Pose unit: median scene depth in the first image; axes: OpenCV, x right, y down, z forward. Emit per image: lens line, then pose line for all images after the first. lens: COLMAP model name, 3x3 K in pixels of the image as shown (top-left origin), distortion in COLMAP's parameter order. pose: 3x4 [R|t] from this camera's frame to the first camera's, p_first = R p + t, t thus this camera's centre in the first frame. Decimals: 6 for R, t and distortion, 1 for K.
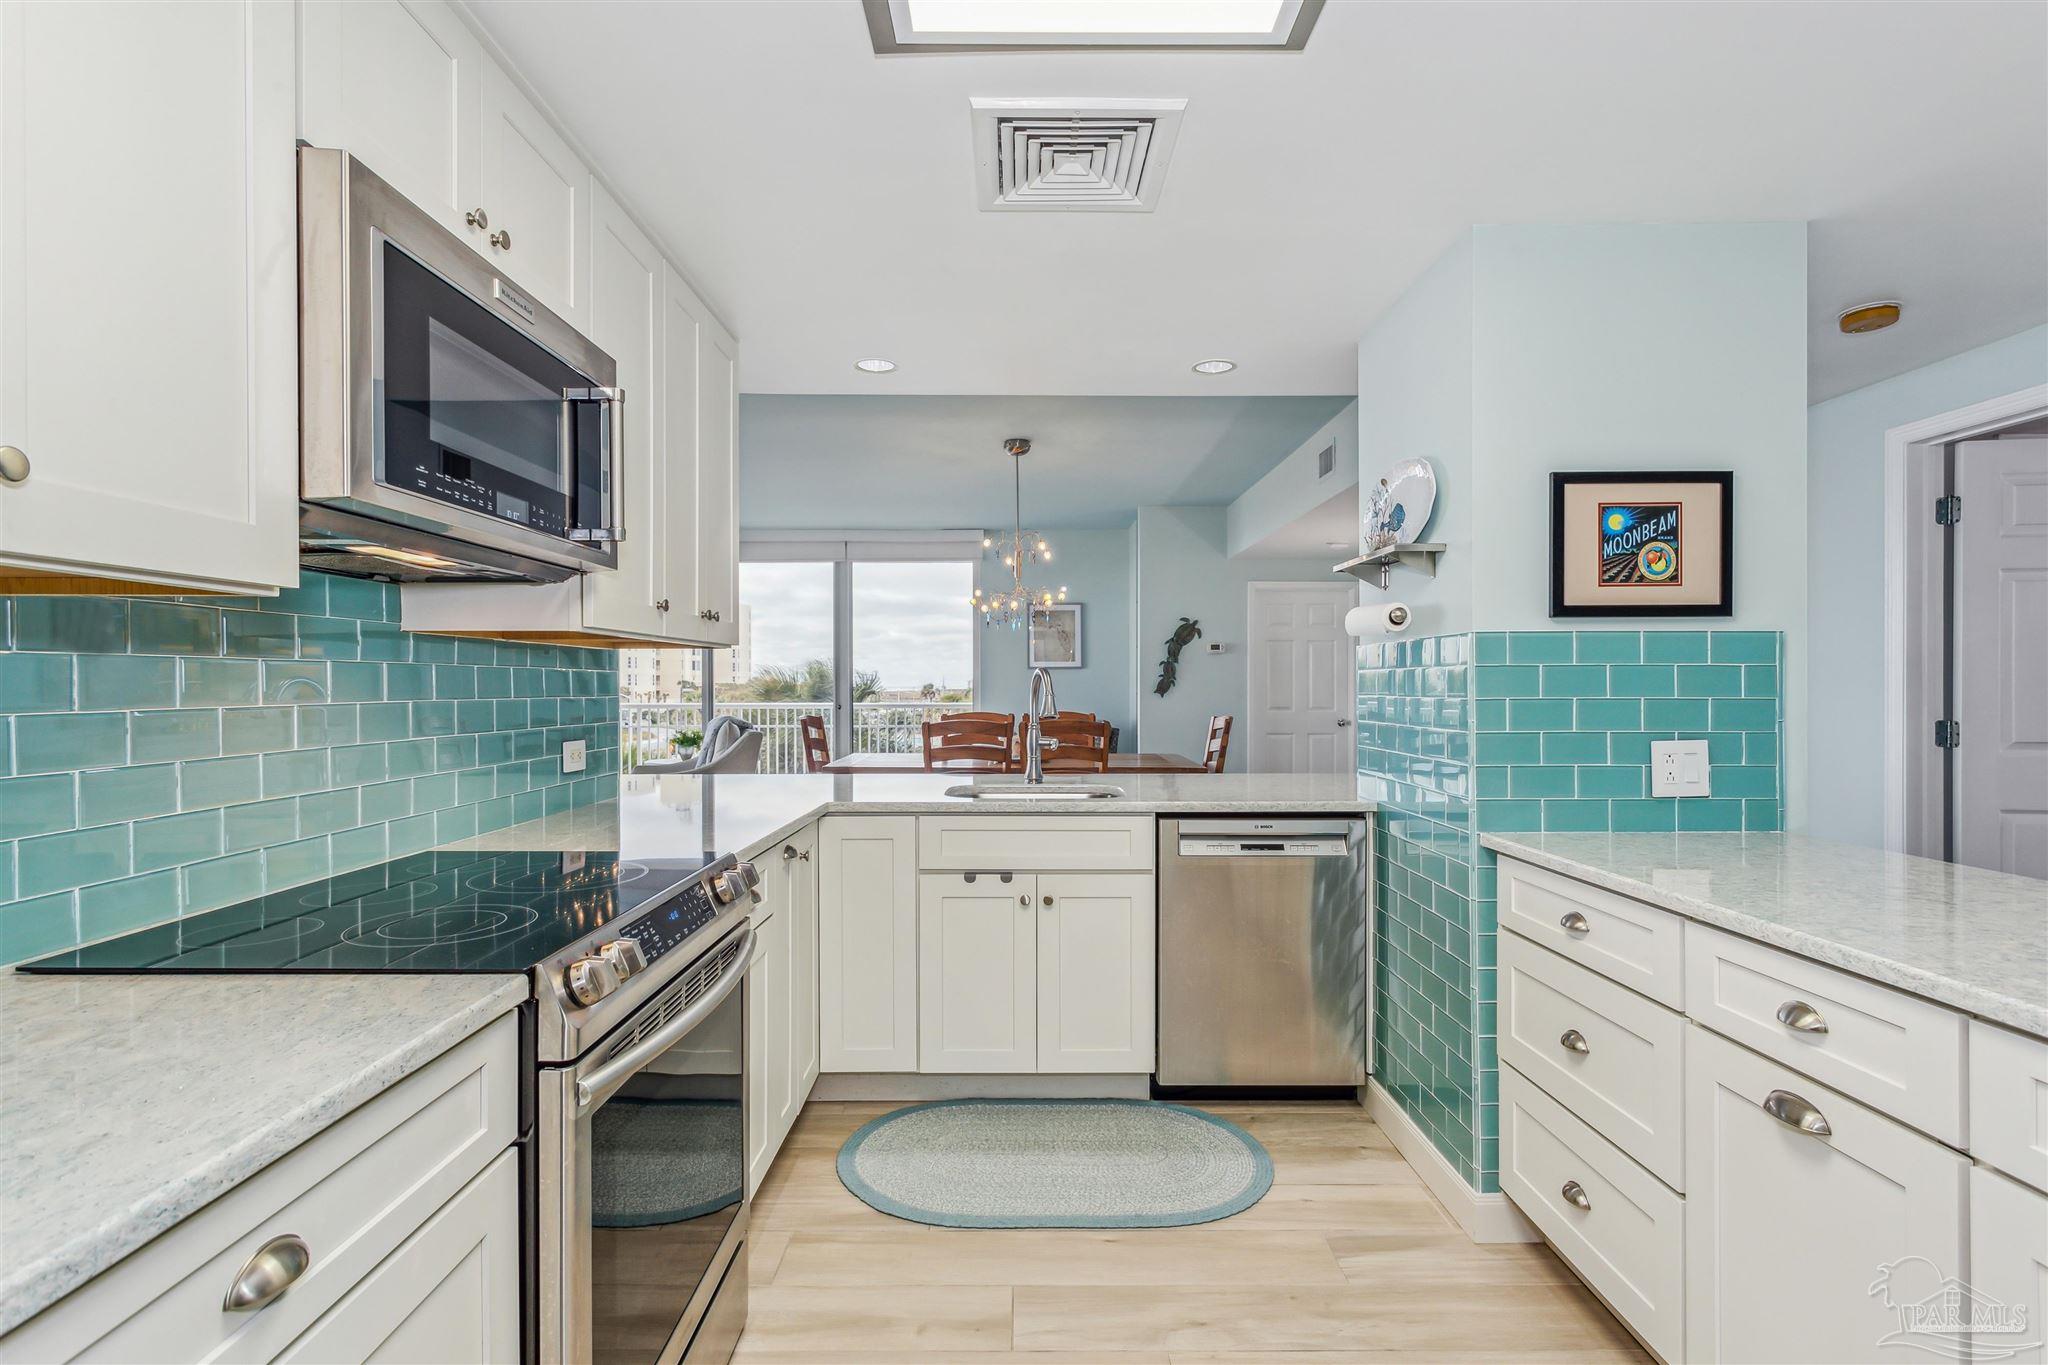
lens RADIAL K [[976.9, 0, 1004.9], [0, 976.9, 683.3], [0, 0, 1]] dist [0.006483, 0.001689]
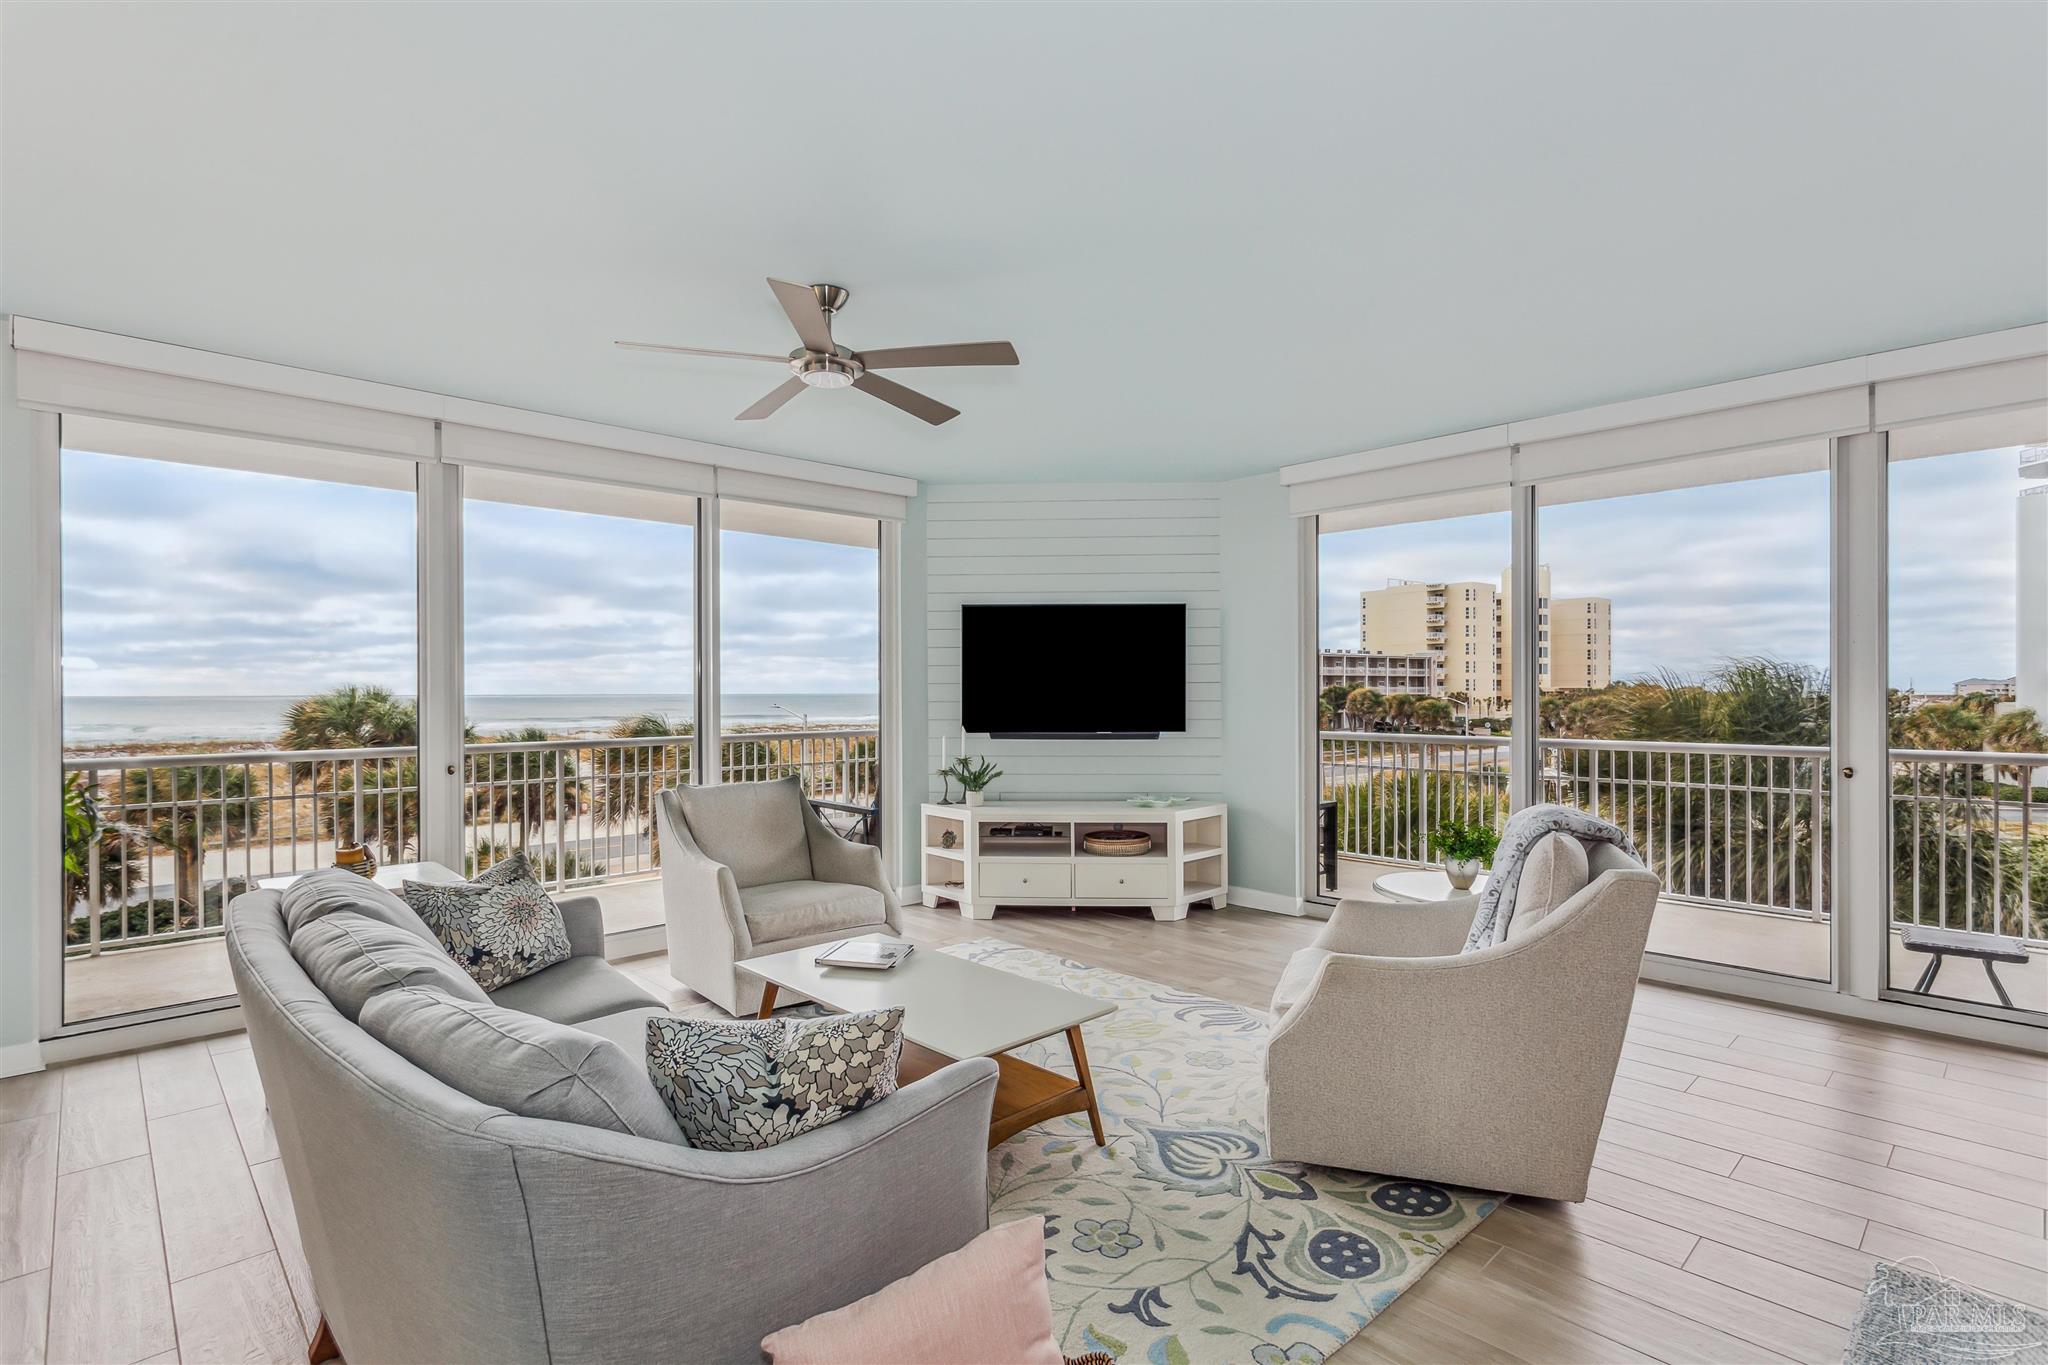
lens RADIAL K [[976.9, 0, 1022.9], [0, 976.9, 689.3], [0, 0, 1]] dist [0.006483, 0.001689]
pose [[0.699659, -0.004422, -0.714463, -0.497946], [0.005303, 0.999985, -0.000997, -0.058608], [0.714457, -0.003091, 0.699673, 1.875720]]
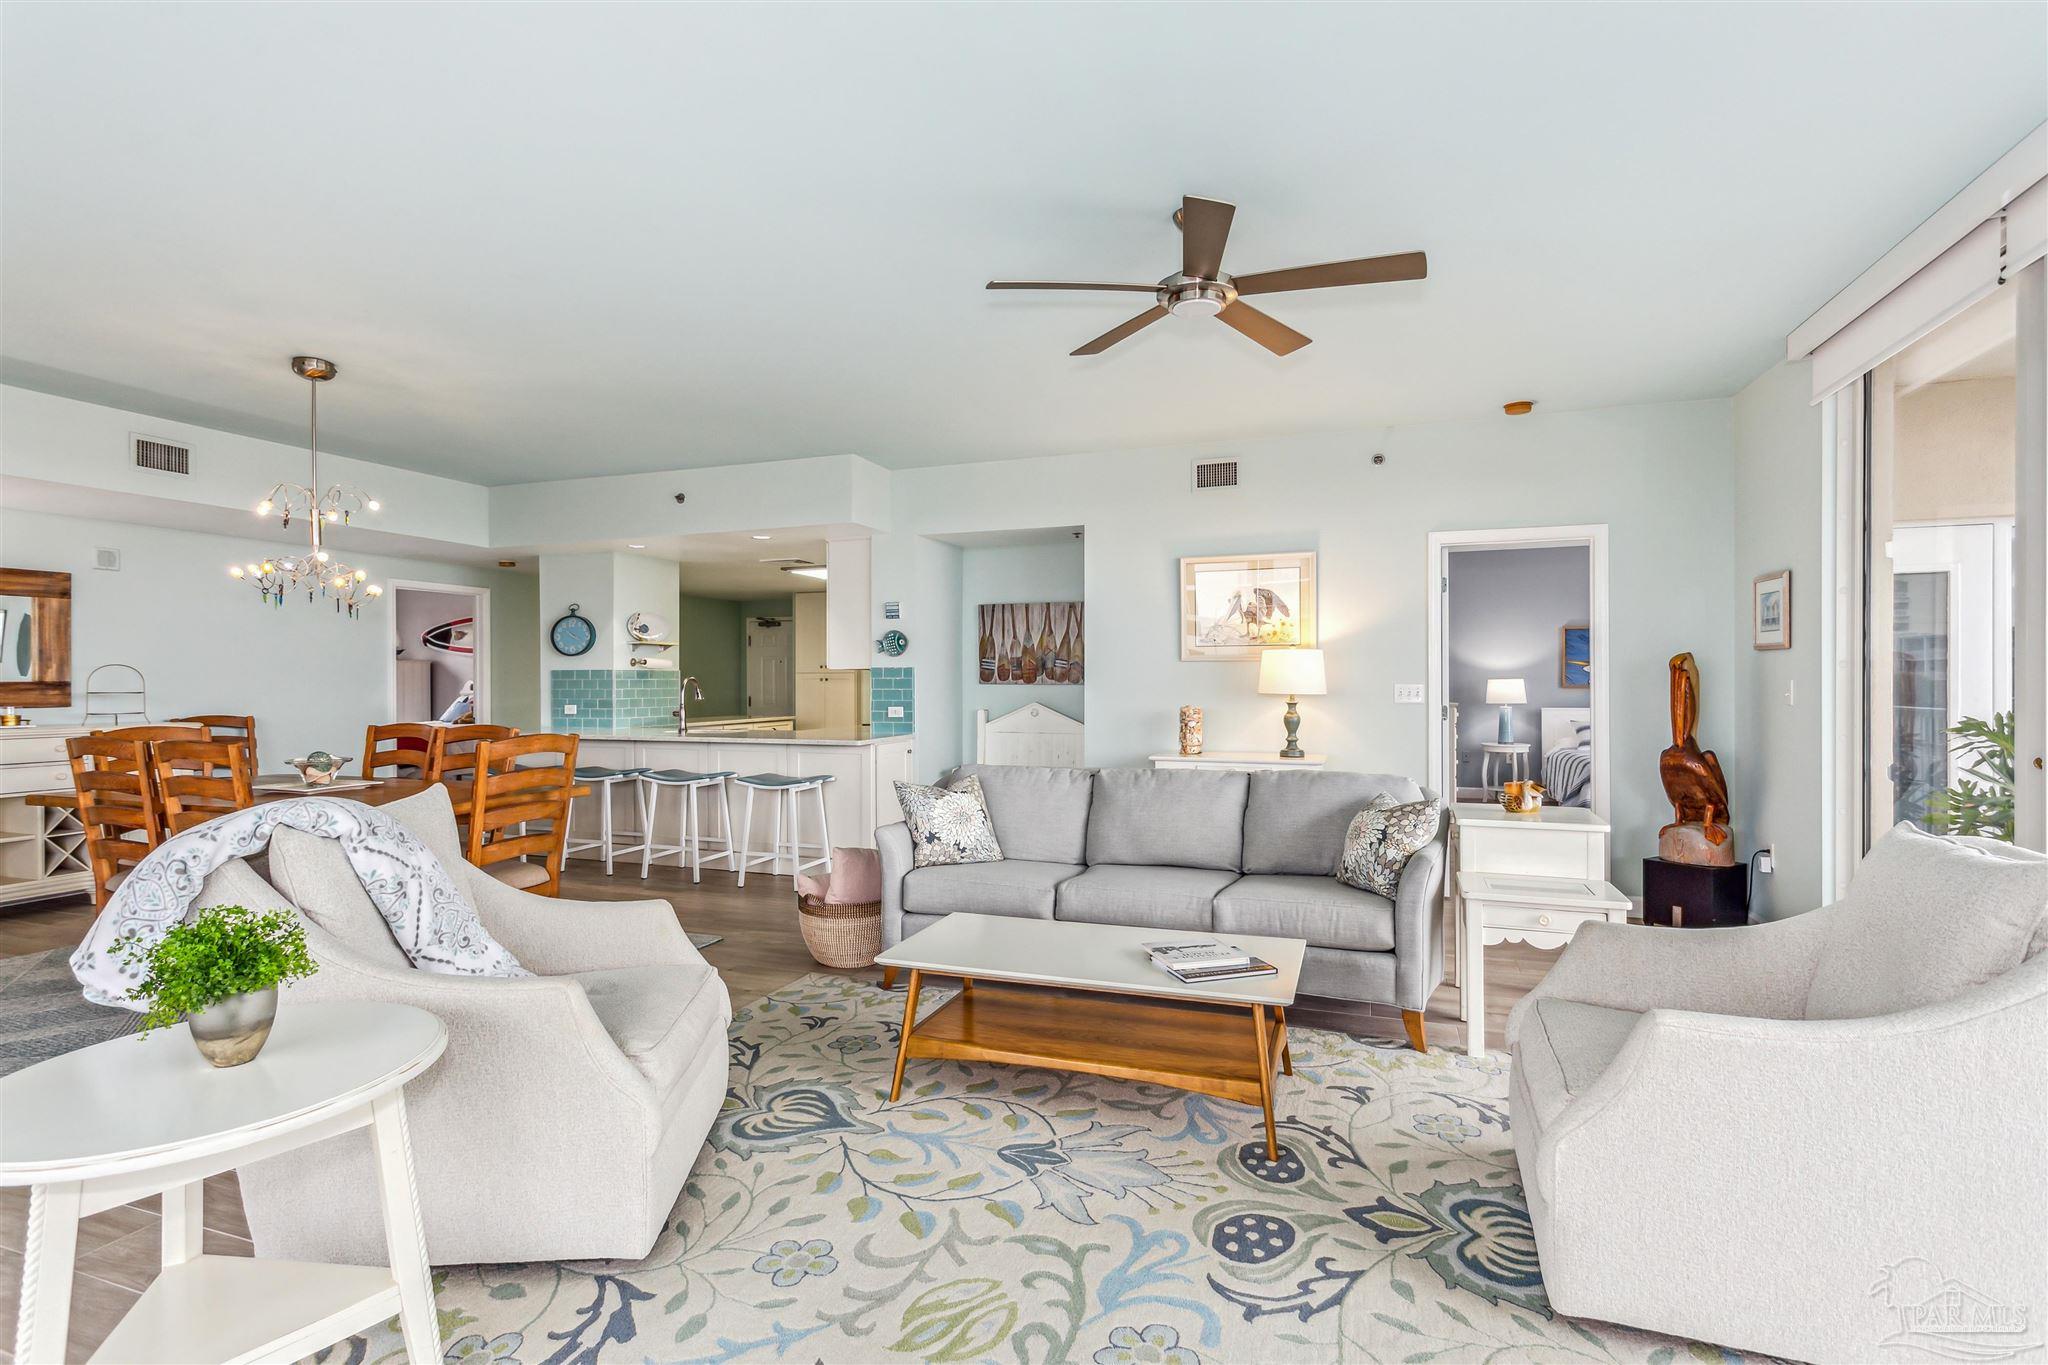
lens RADIAL K [[976.9, 0, 1025.2], [0, 976.9, 683.5], [0, 0, 1]] dist [0.006483, 0.001689]
pose [[-0.944885, 0.002850, 0.327390, -2.019426], [0.002139, 0.999995, -0.002531, -0.002816], [-0.327396, -0.001691, -0.944886, 4.134388]]
